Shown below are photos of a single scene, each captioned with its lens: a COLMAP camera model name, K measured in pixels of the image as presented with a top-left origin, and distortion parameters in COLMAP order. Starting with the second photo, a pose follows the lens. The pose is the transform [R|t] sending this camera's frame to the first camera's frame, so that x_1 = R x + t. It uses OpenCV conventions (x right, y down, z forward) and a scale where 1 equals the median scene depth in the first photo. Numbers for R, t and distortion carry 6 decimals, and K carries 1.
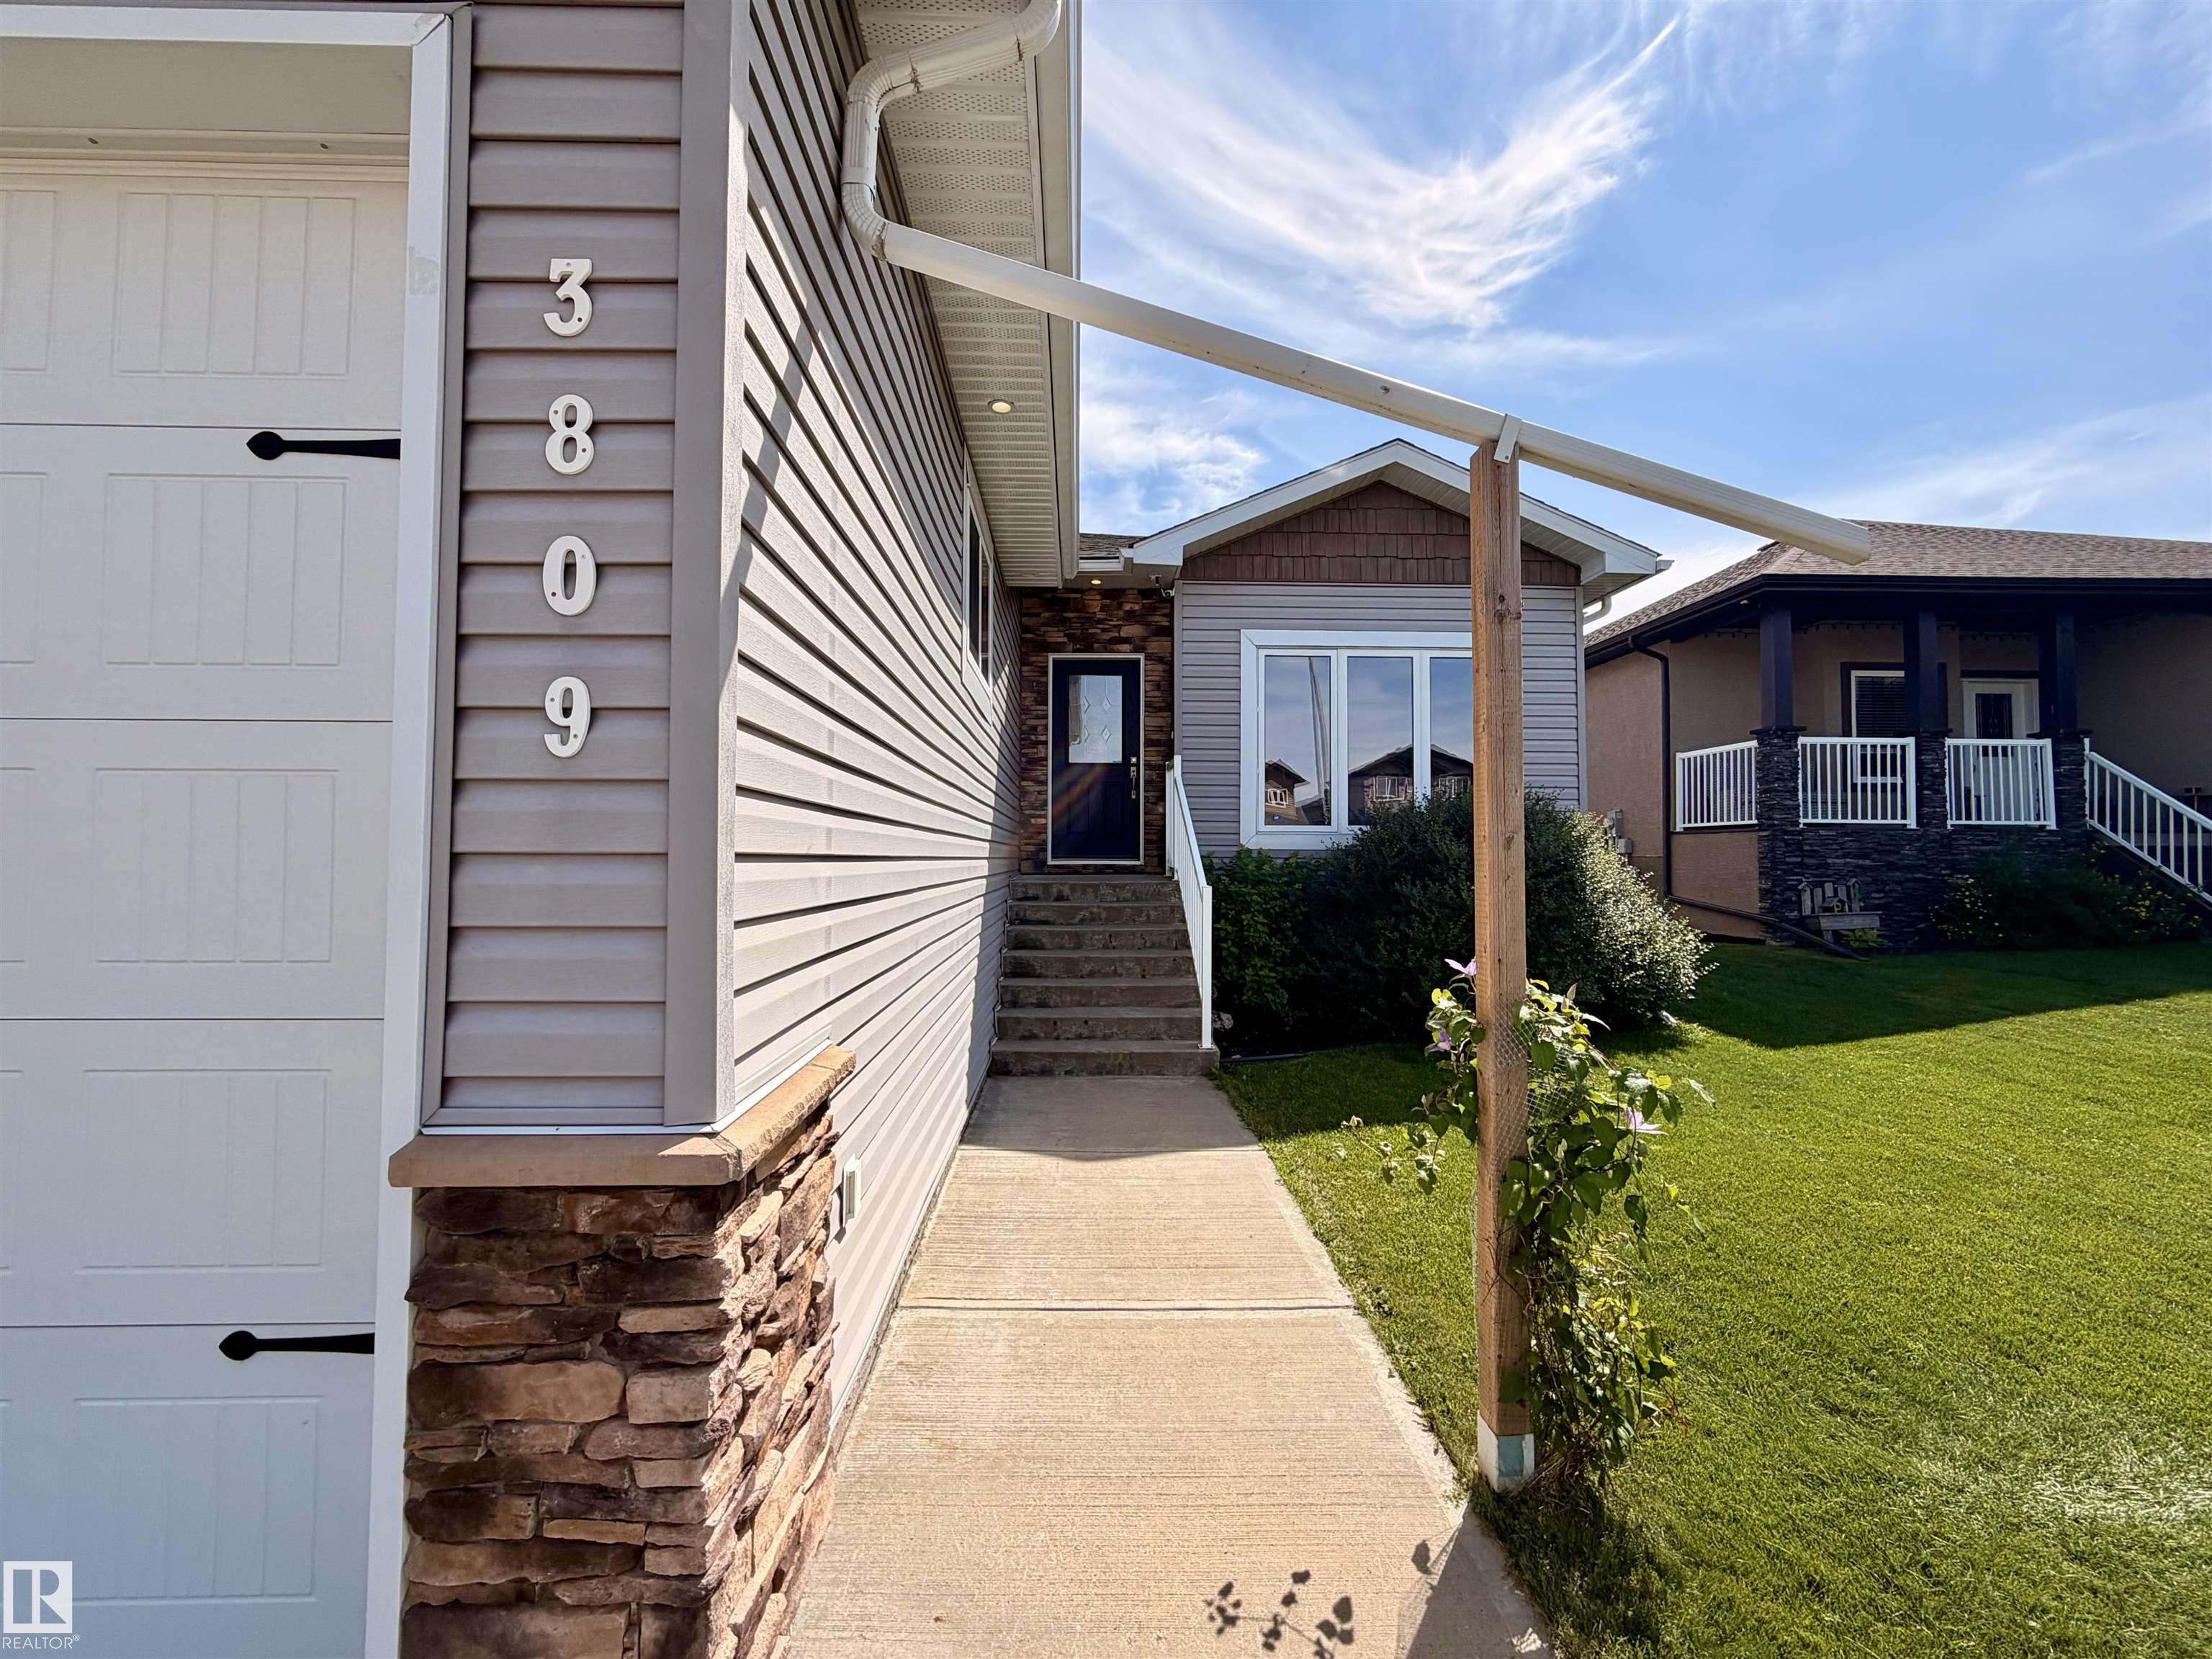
lens RADIAL K [[880.8, 0, 1102.0], [0, 880.8, 828.3], [0, 0, 1]] dist [-0.001317, 0.000376]
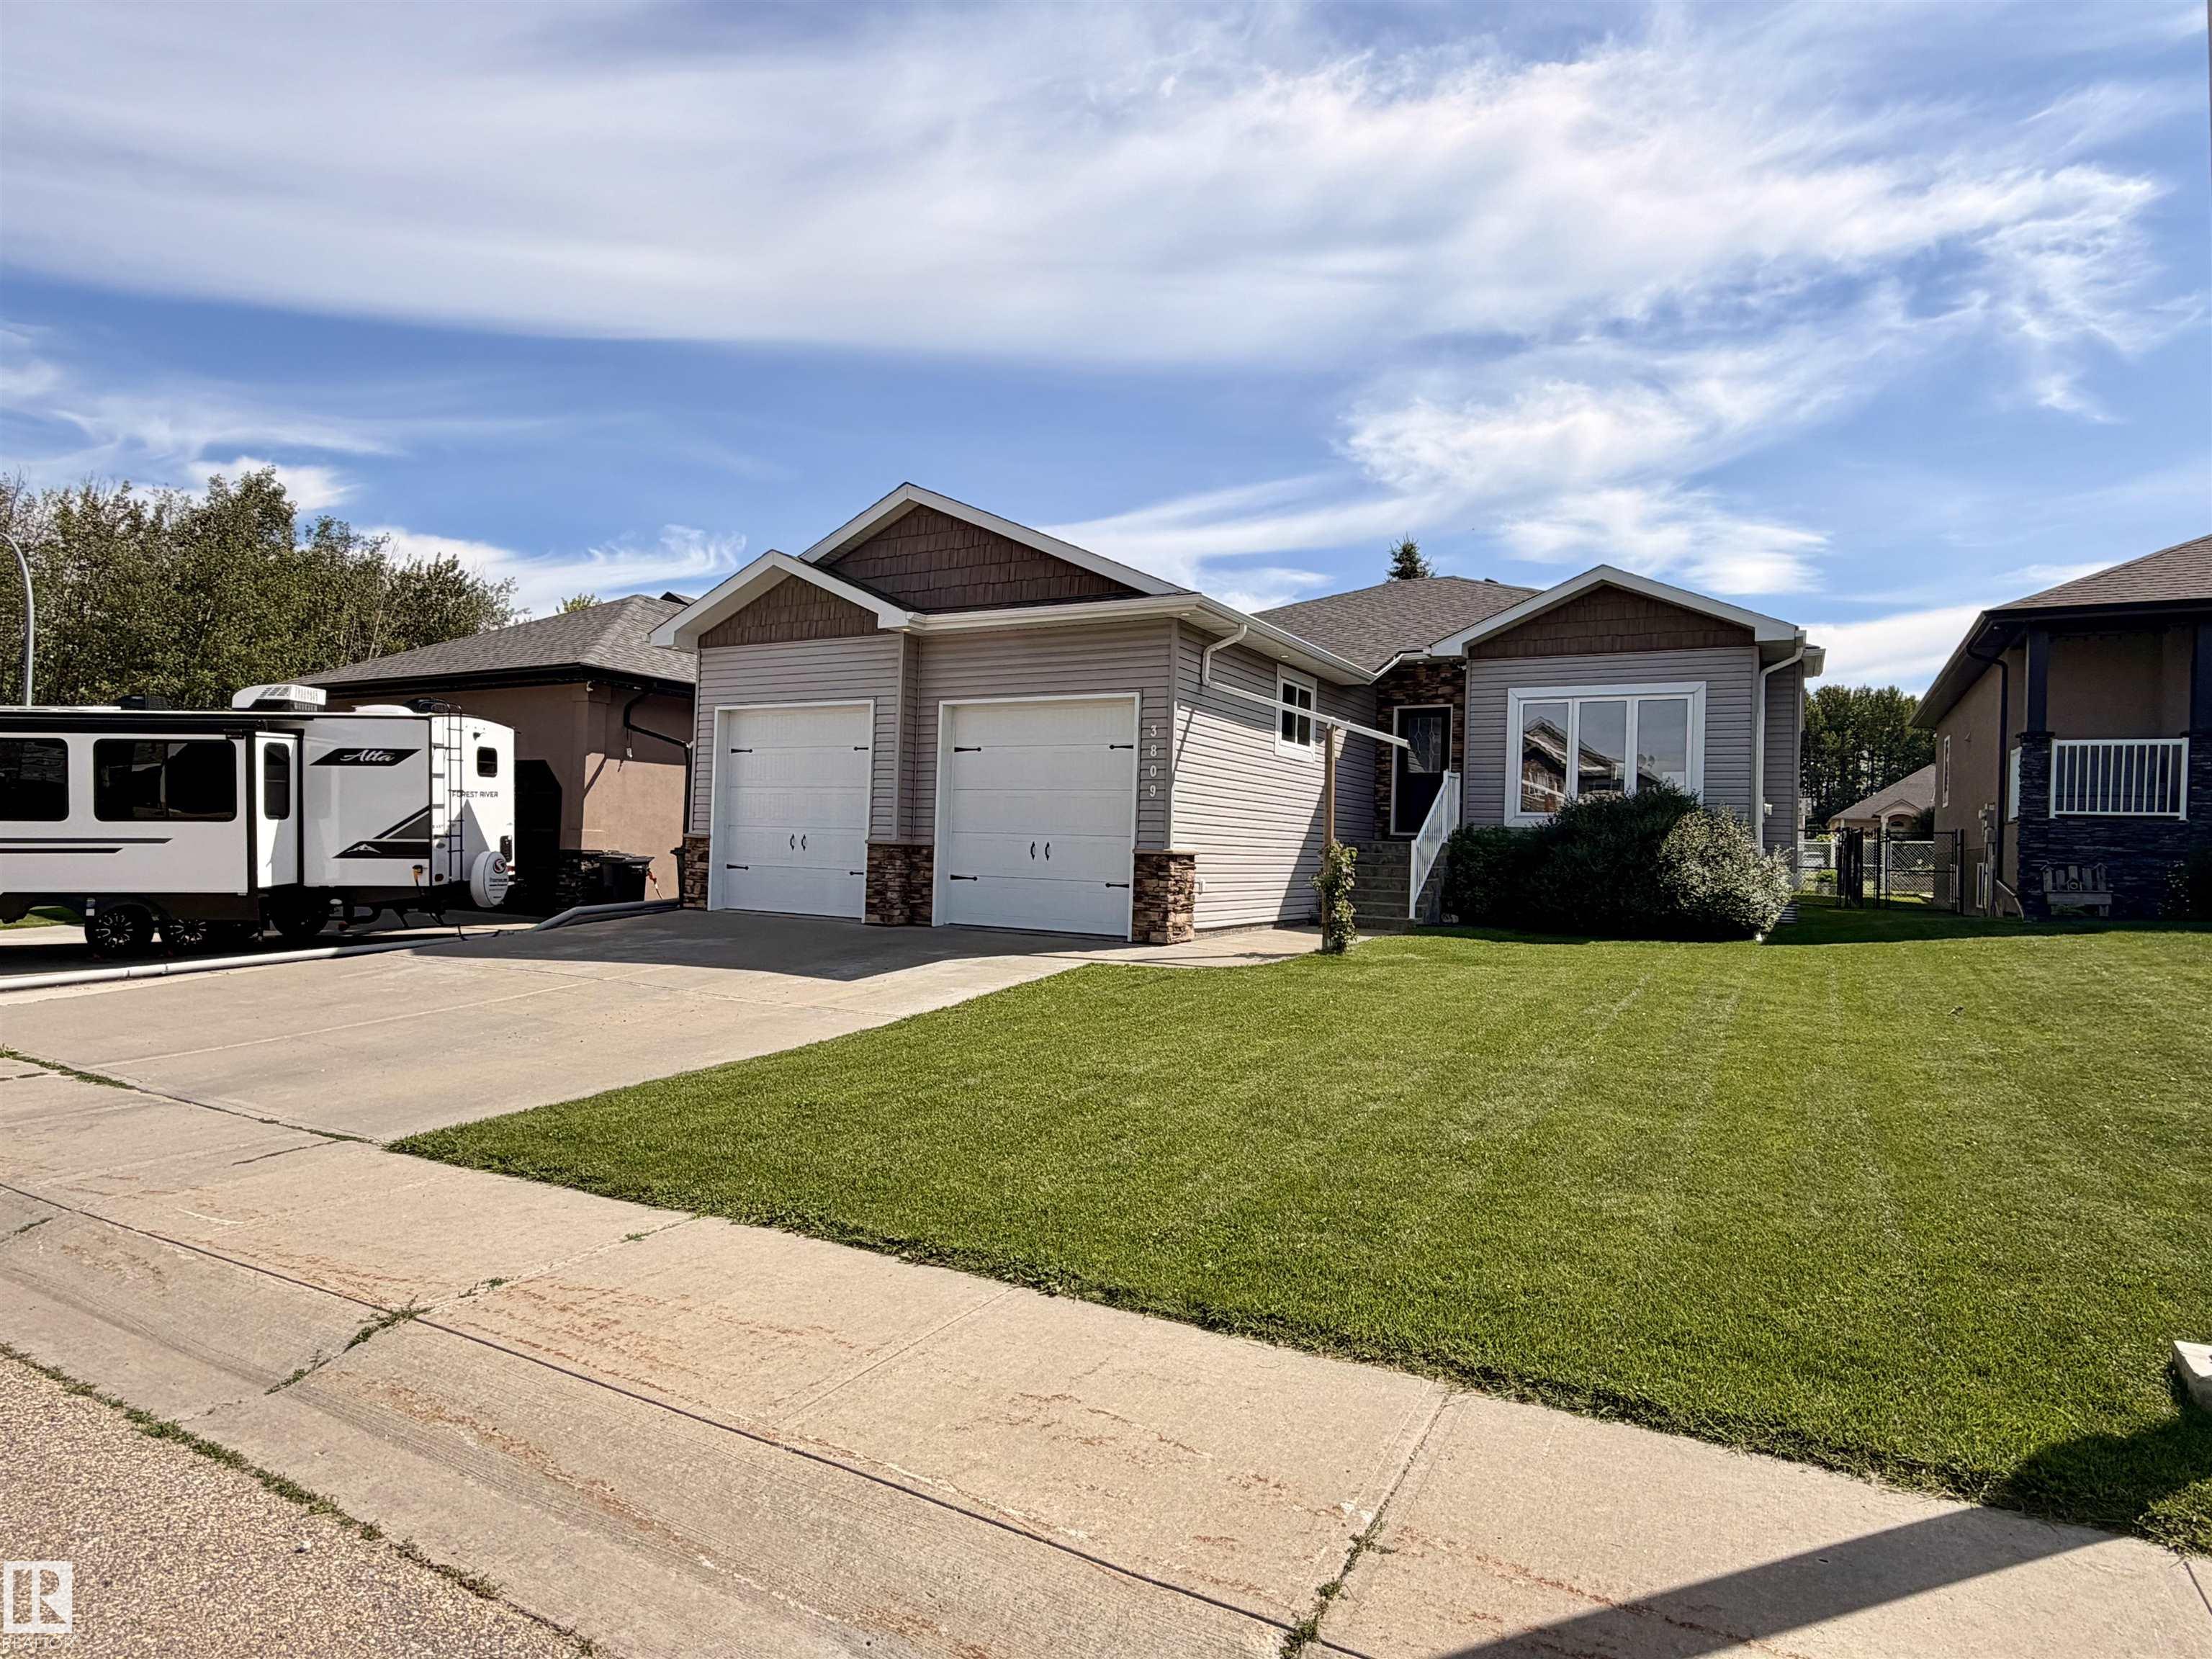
lens RADIAL K [[1233.6, 0, 1106.0], [0, 1233.6, 829.5], [0, 0, 1]] dist [0.004354, -0.000482]
pose [[0.850294, 0.014597, -0.526106, 0.704947], [-0.011620, 0.999892, 0.008962, 0.016473], [0.526180, -0.001507, 0.850372, -1.252954]]
